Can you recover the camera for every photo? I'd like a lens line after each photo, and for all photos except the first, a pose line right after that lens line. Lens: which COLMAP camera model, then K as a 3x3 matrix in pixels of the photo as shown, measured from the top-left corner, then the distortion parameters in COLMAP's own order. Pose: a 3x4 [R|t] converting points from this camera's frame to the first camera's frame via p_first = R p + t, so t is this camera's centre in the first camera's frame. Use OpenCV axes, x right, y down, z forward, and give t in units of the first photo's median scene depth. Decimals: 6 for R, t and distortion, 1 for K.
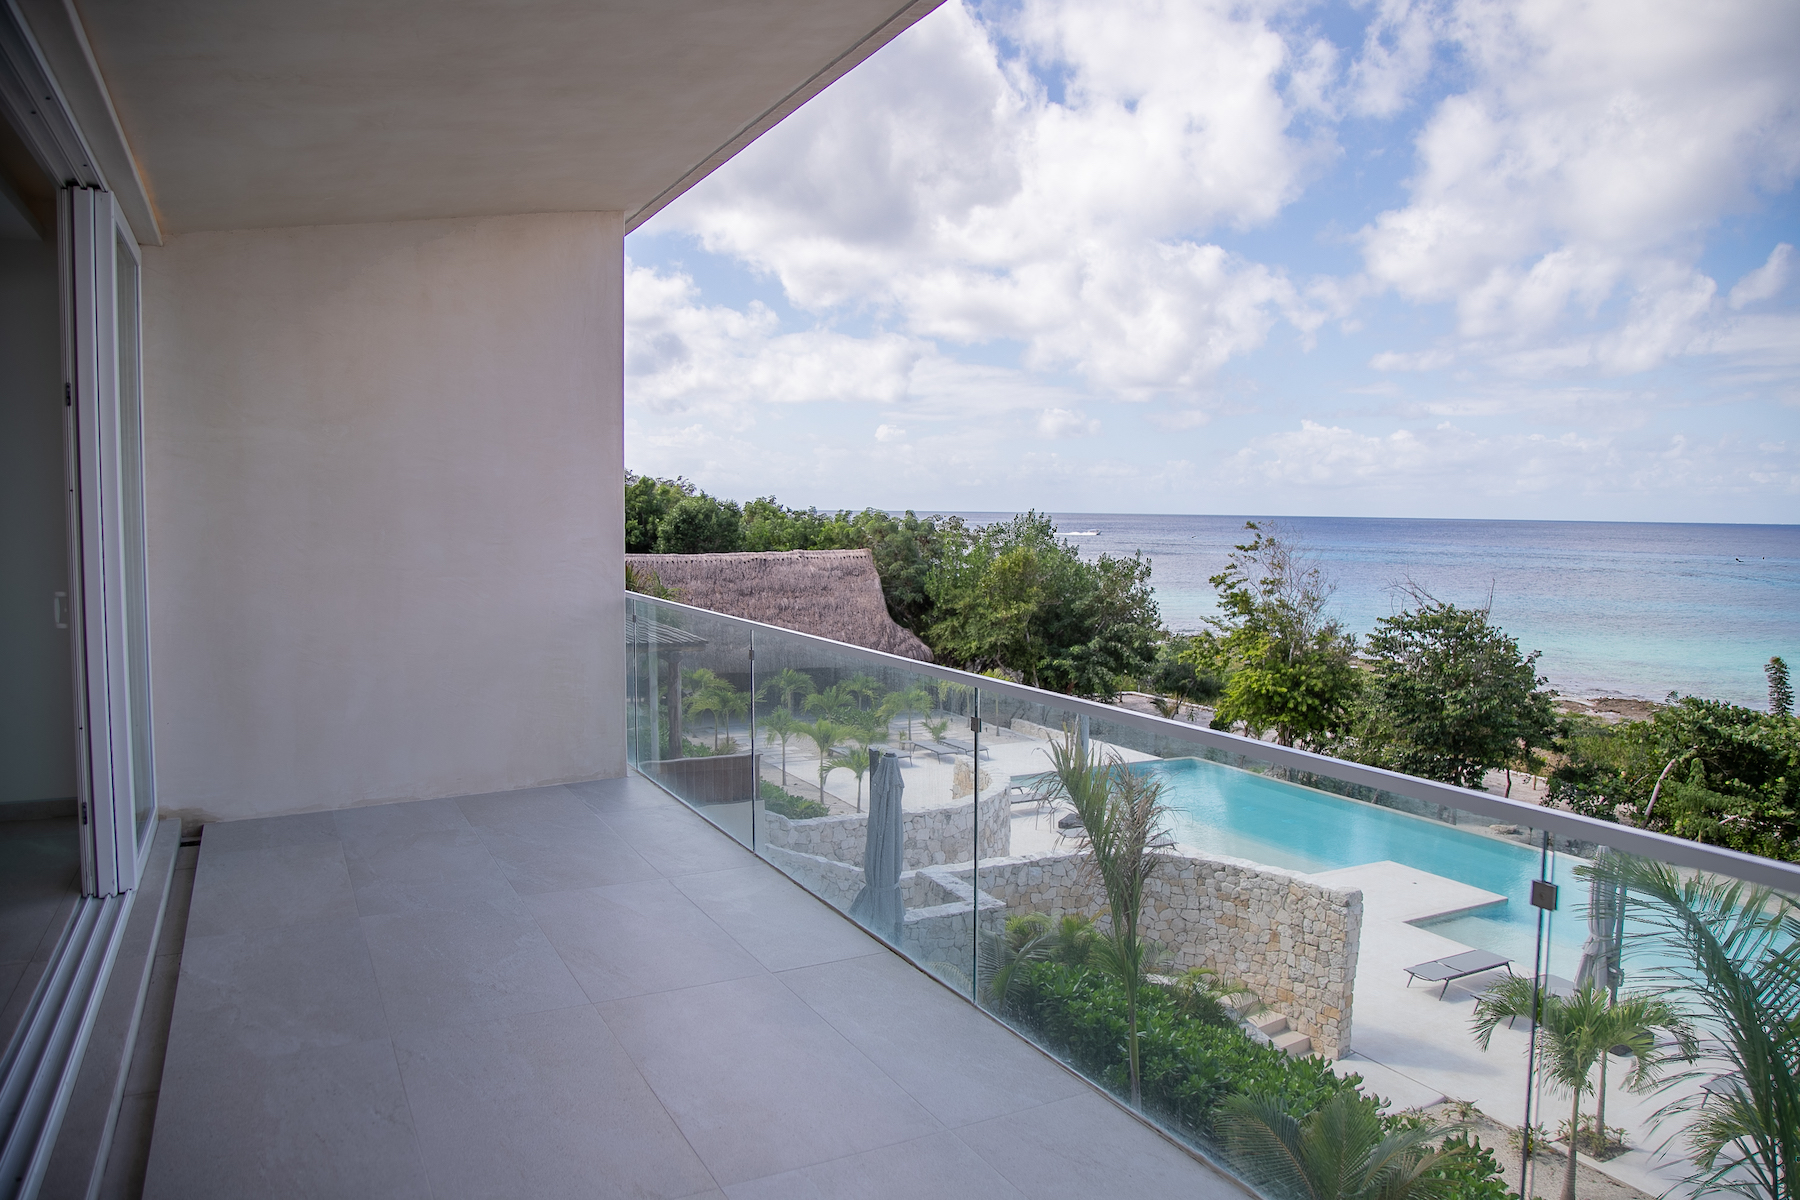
lens RADIAL K [[1285.0, 0, 895.3], [0, 1285.0, 603.3], [0, 0, 1]] dist [-0.096421, 0.056303]
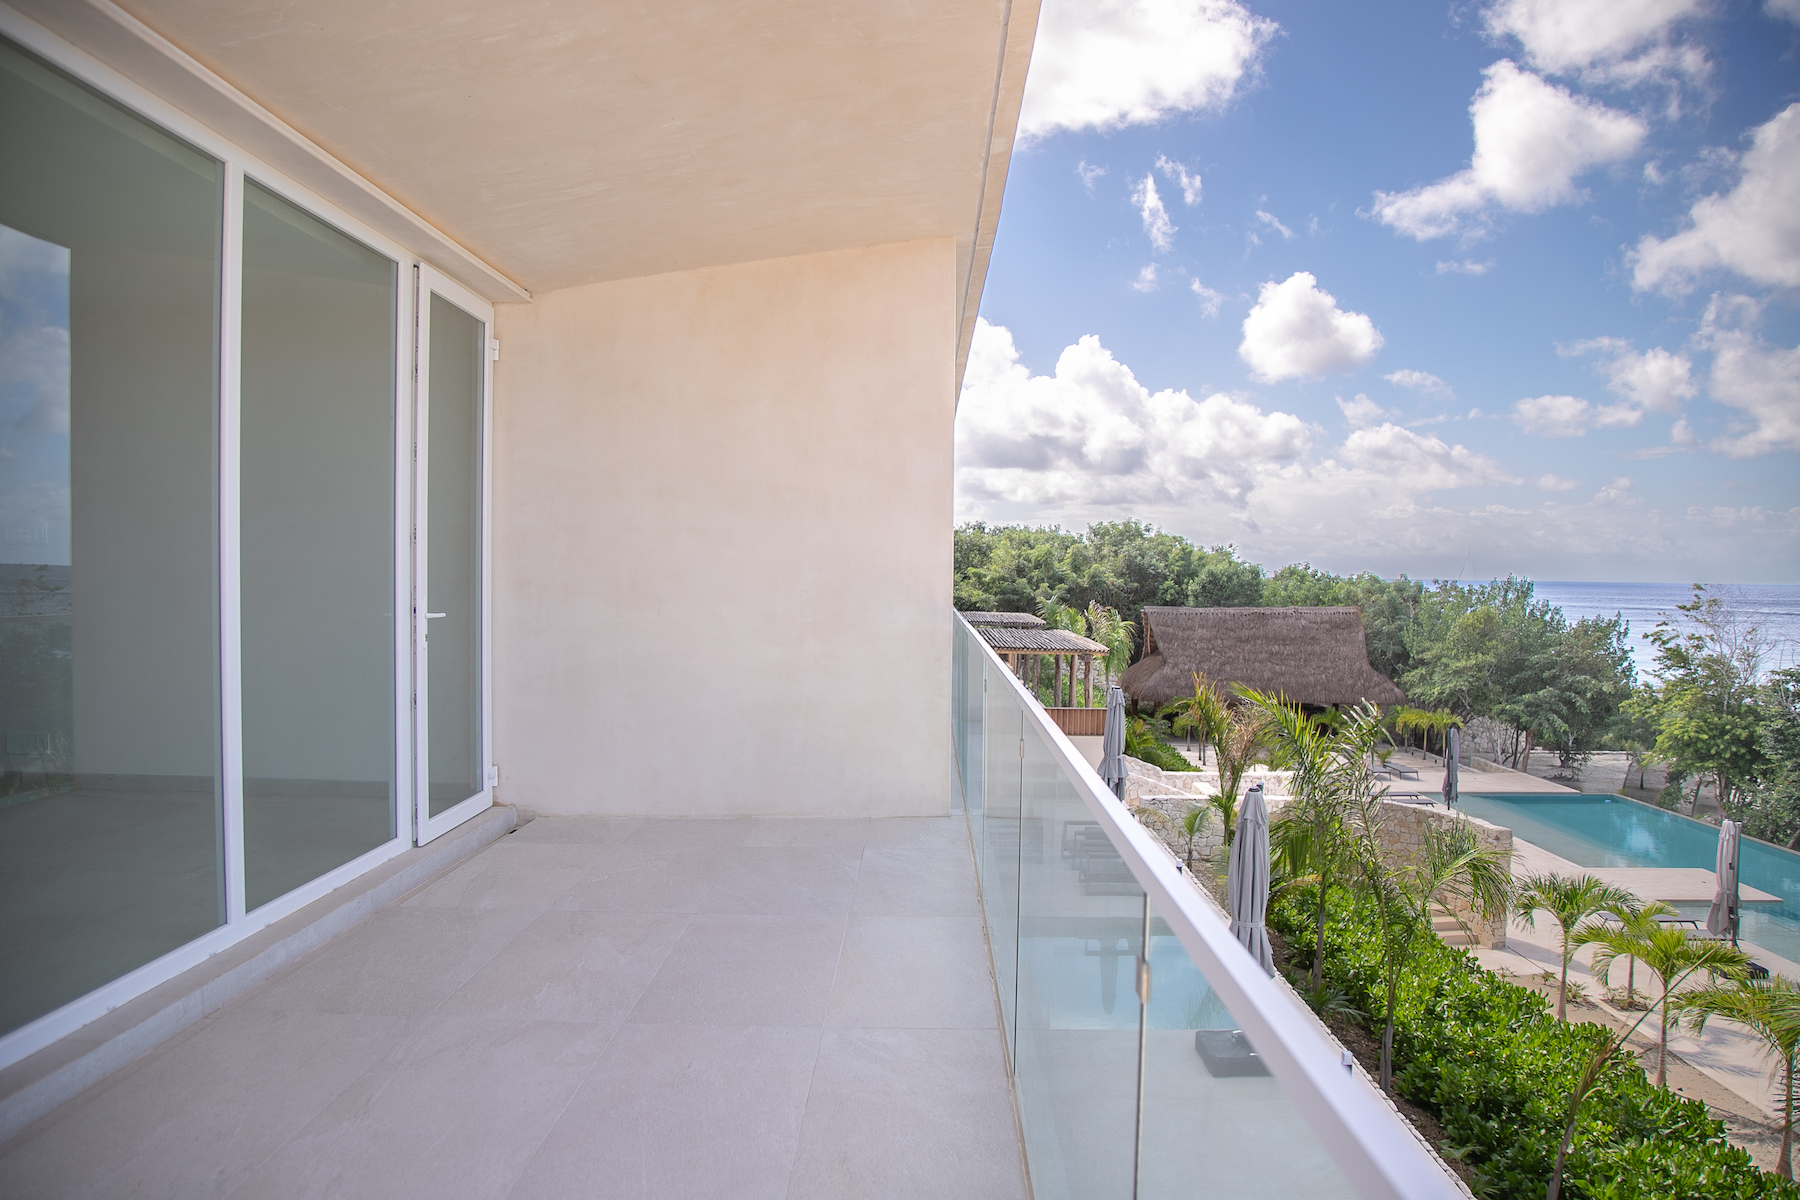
lens RADIAL K [[1285.0, 0, 902.2], [0, 1285.0, 596.1], [0, 0, 1]] dist [-0.096421, 0.056303]
pose [[0.885364, 0.011917, -0.464745, 0.162654], [-0.039873, 0.997934, -0.050372, 0.024677], [0.463185, 0.063128, 0.884010, -0.226951]]
